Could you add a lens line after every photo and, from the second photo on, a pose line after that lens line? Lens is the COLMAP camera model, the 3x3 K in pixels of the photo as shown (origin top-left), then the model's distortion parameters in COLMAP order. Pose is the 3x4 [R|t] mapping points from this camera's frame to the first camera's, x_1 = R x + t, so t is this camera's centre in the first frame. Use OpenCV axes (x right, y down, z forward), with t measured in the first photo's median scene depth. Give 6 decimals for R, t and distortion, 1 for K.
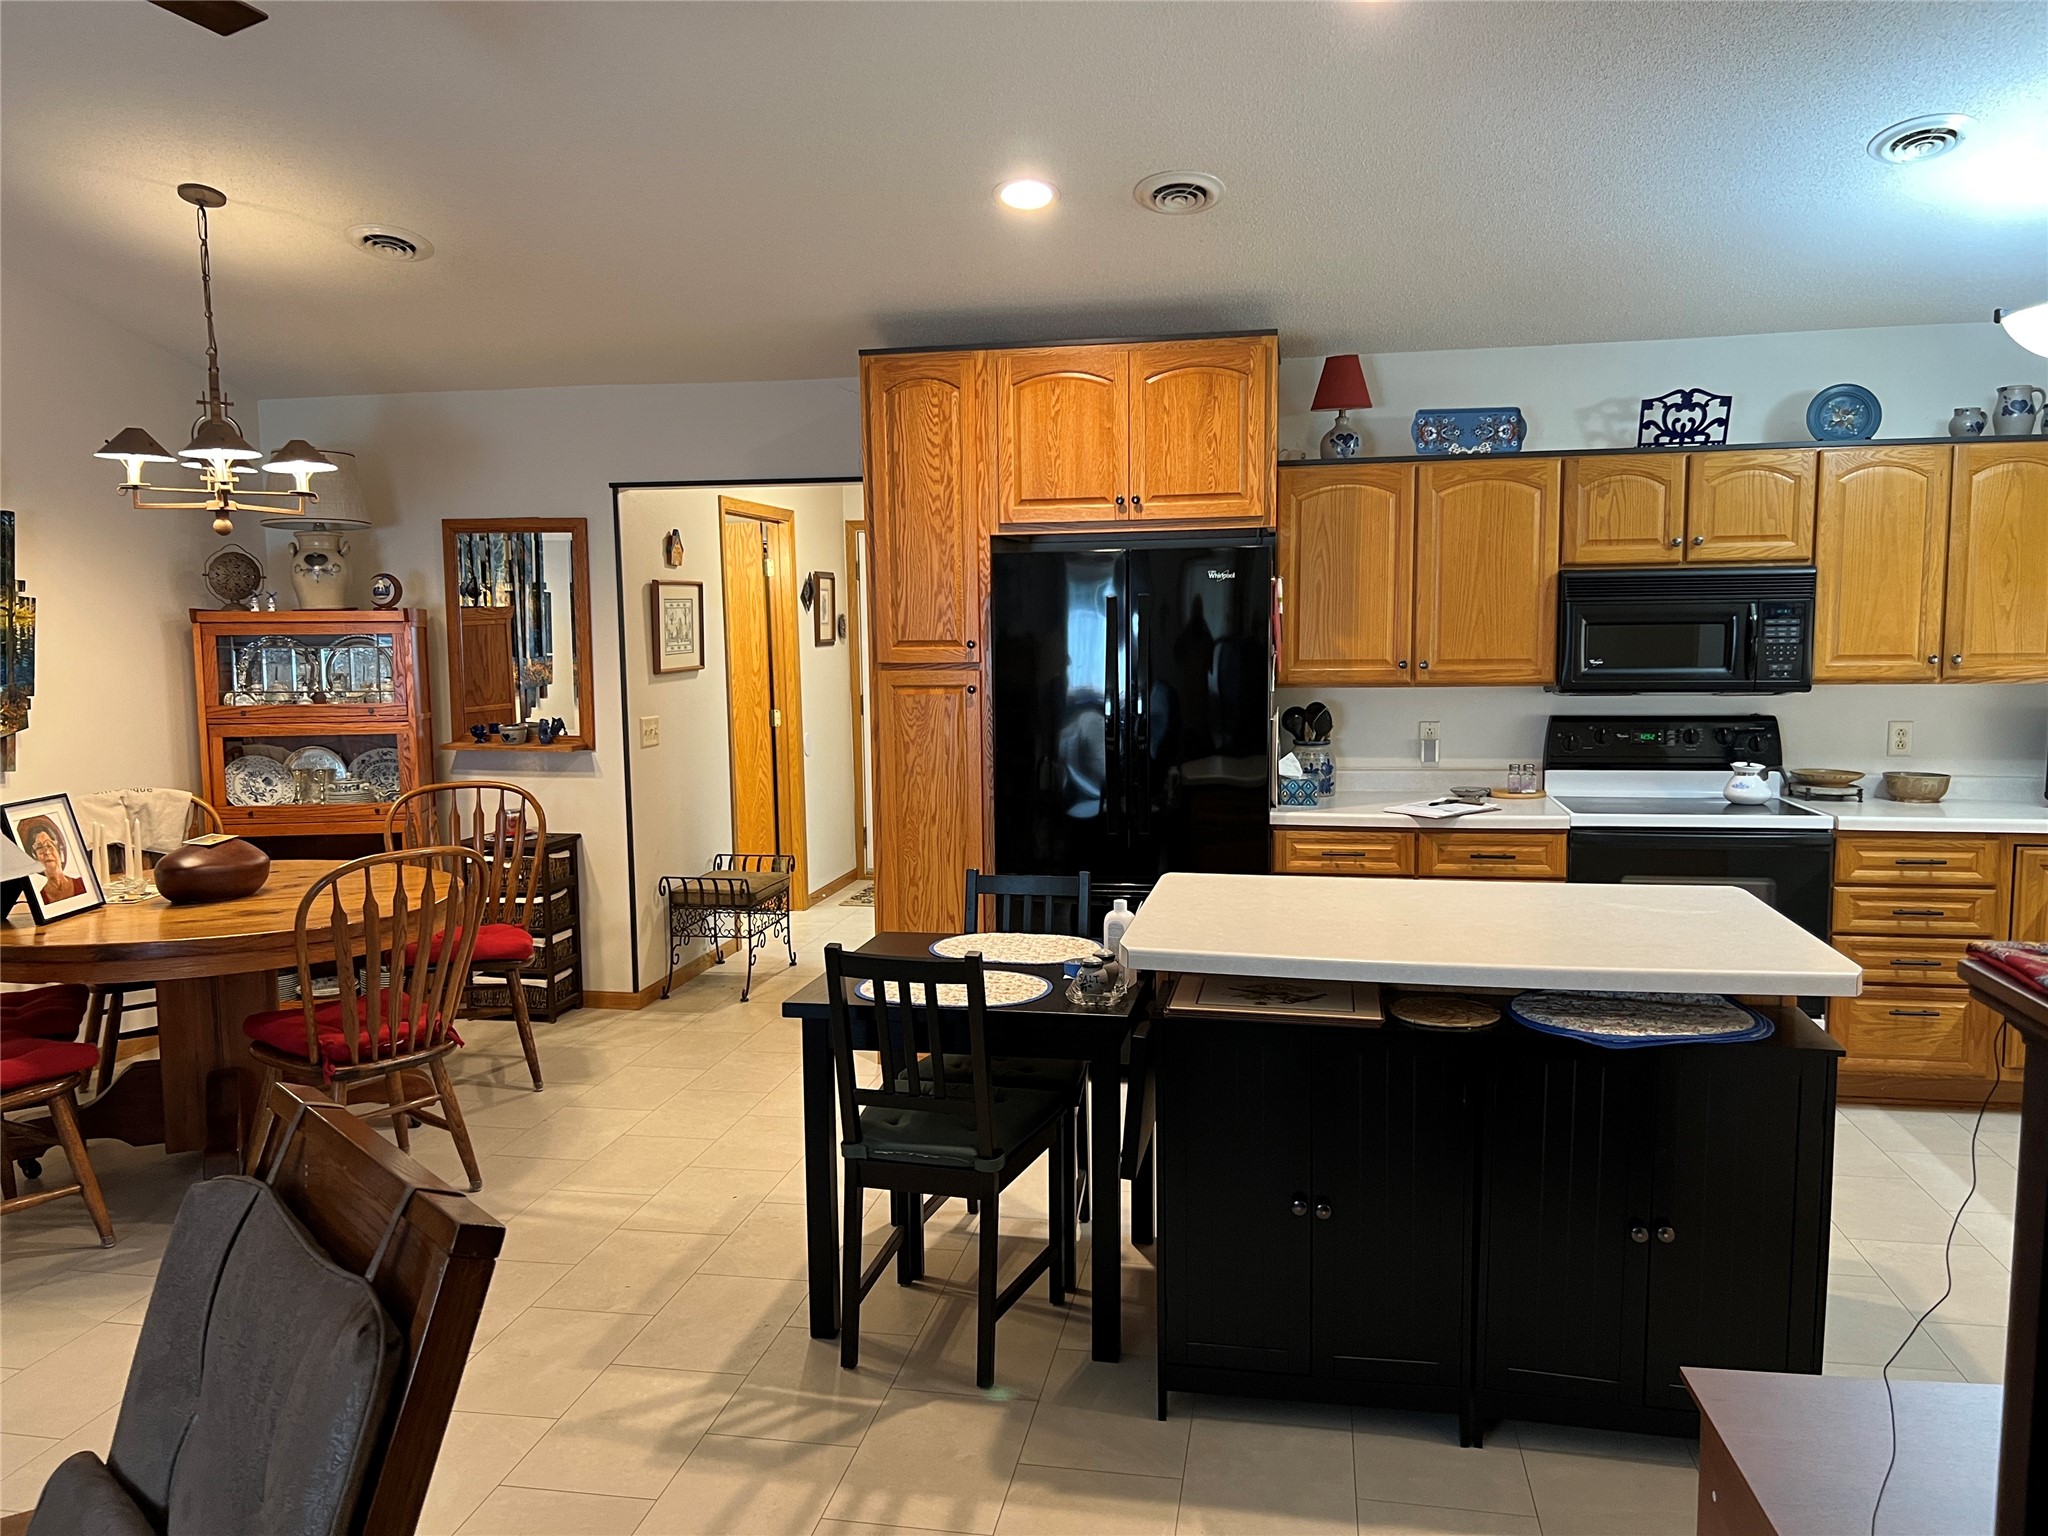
lens RADIAL K [[1539.6, 0, 1026.5], [0, 1539.6, 781.5], [0, 0, 1]] dist [0.054381, -0.055803]
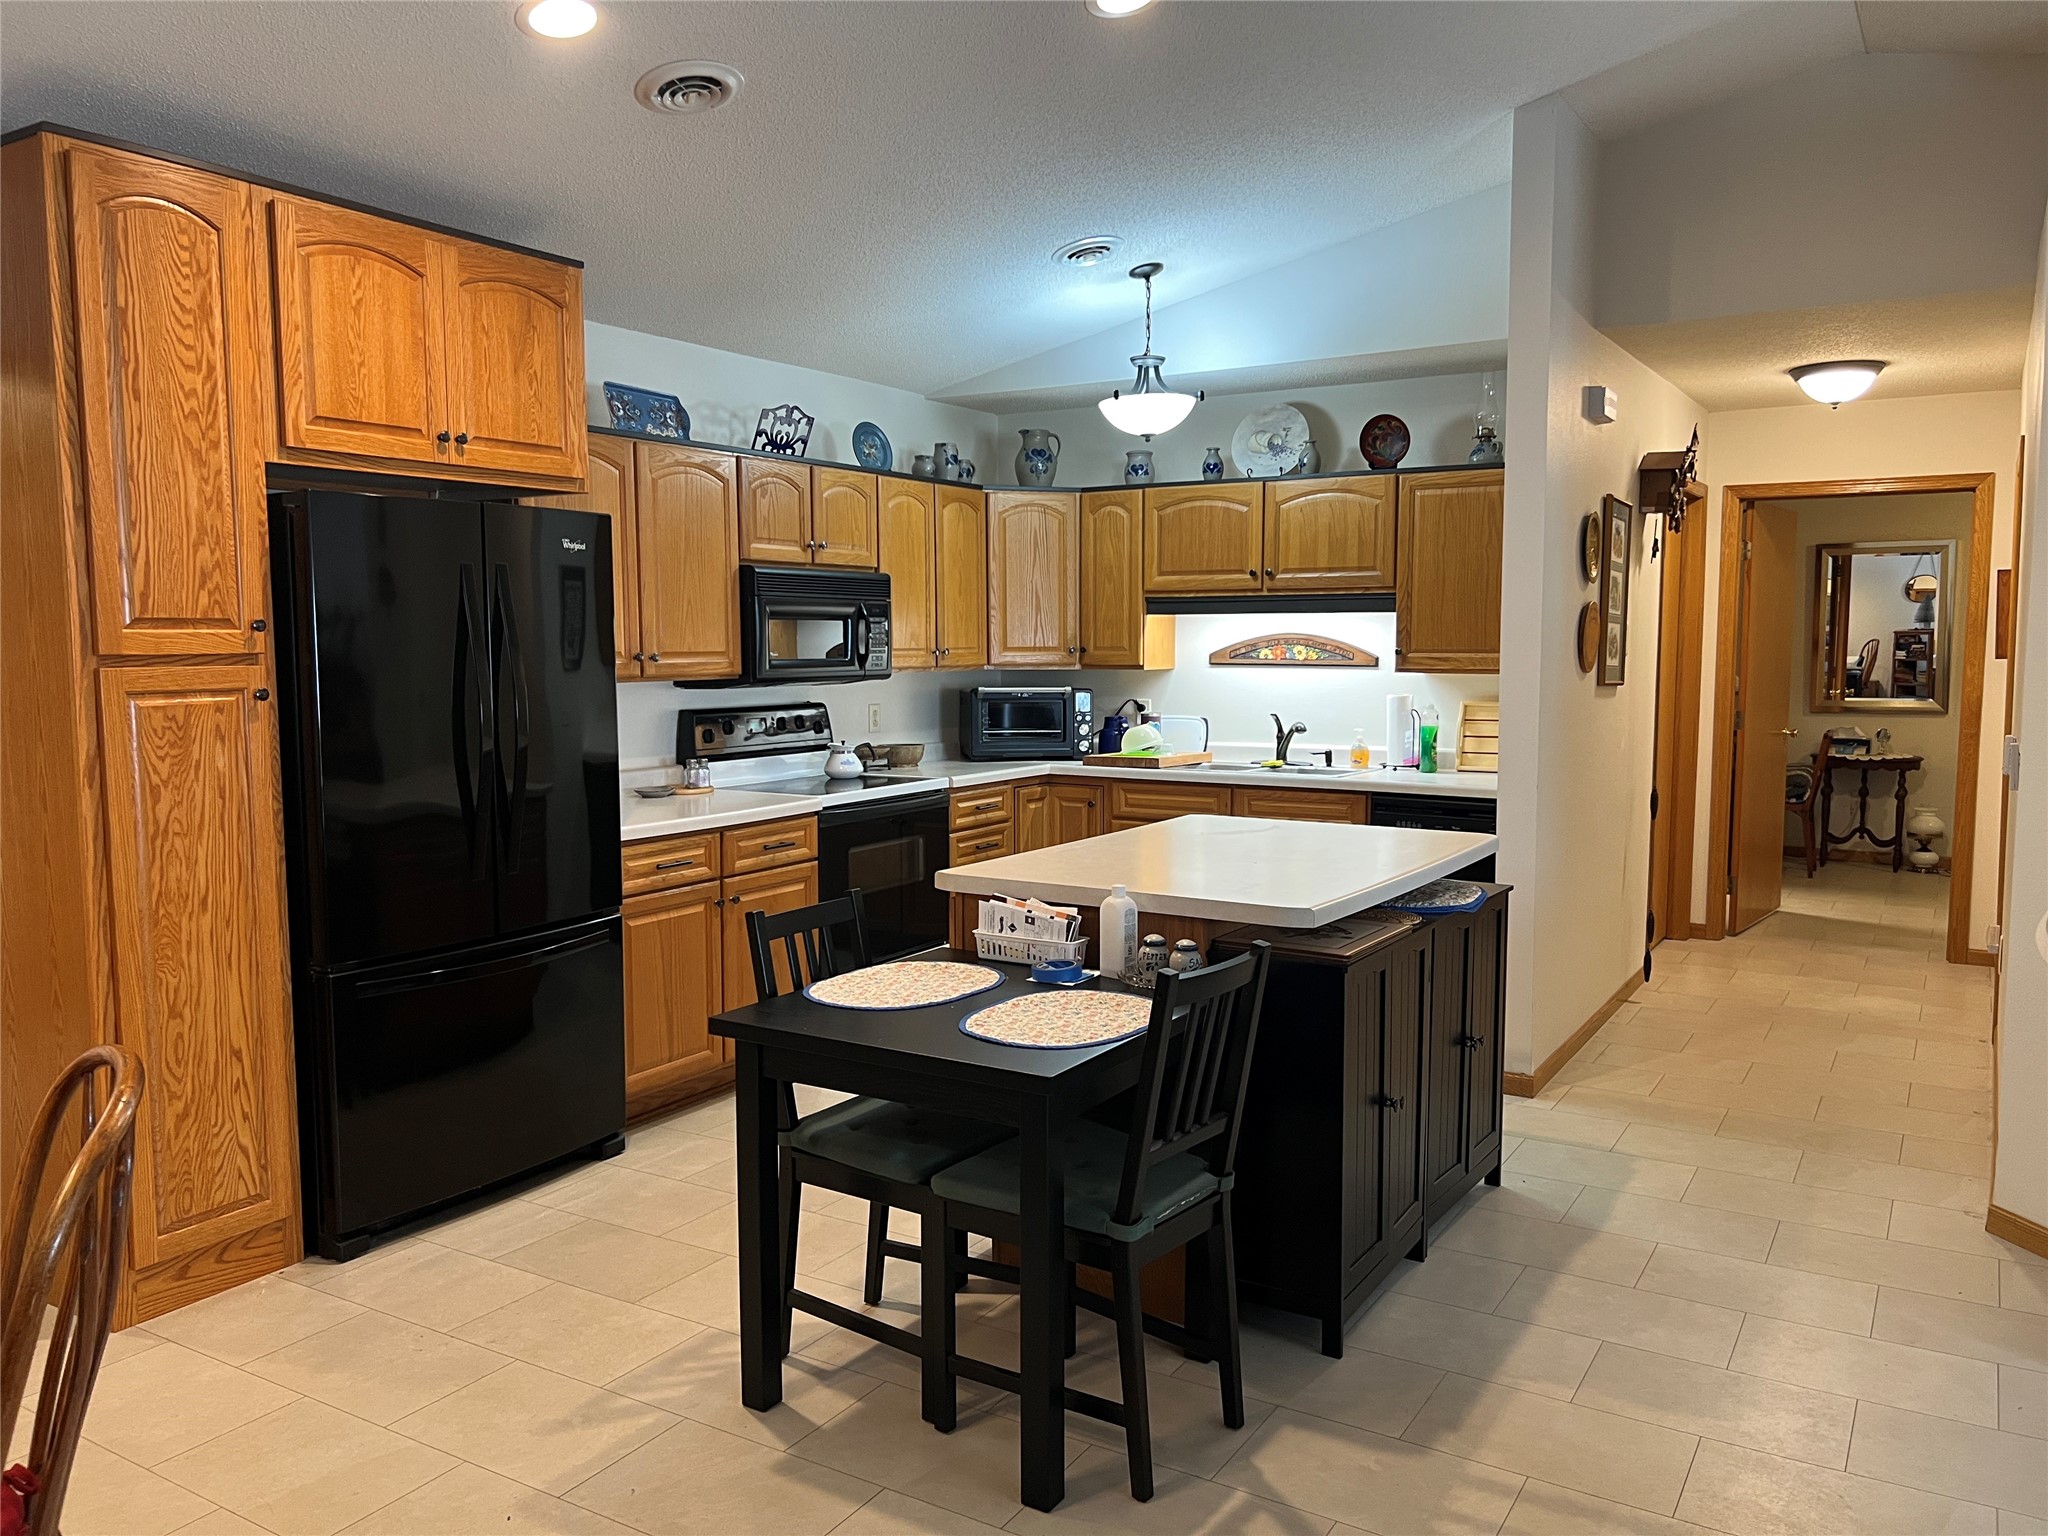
lens RADIAL K [[1539.6, 0, 1026.7], [0, 1539.6, 758.4], [0, 0, 1]] dist [0.054381, -0.055803]
pose [[0.362701, -0.063389, 0.929747, -0.538647], [0.106623, 0.993955, 0.026173, -0.015607], [-0.925786, 0.089640, 0.367268, 0.464462]]
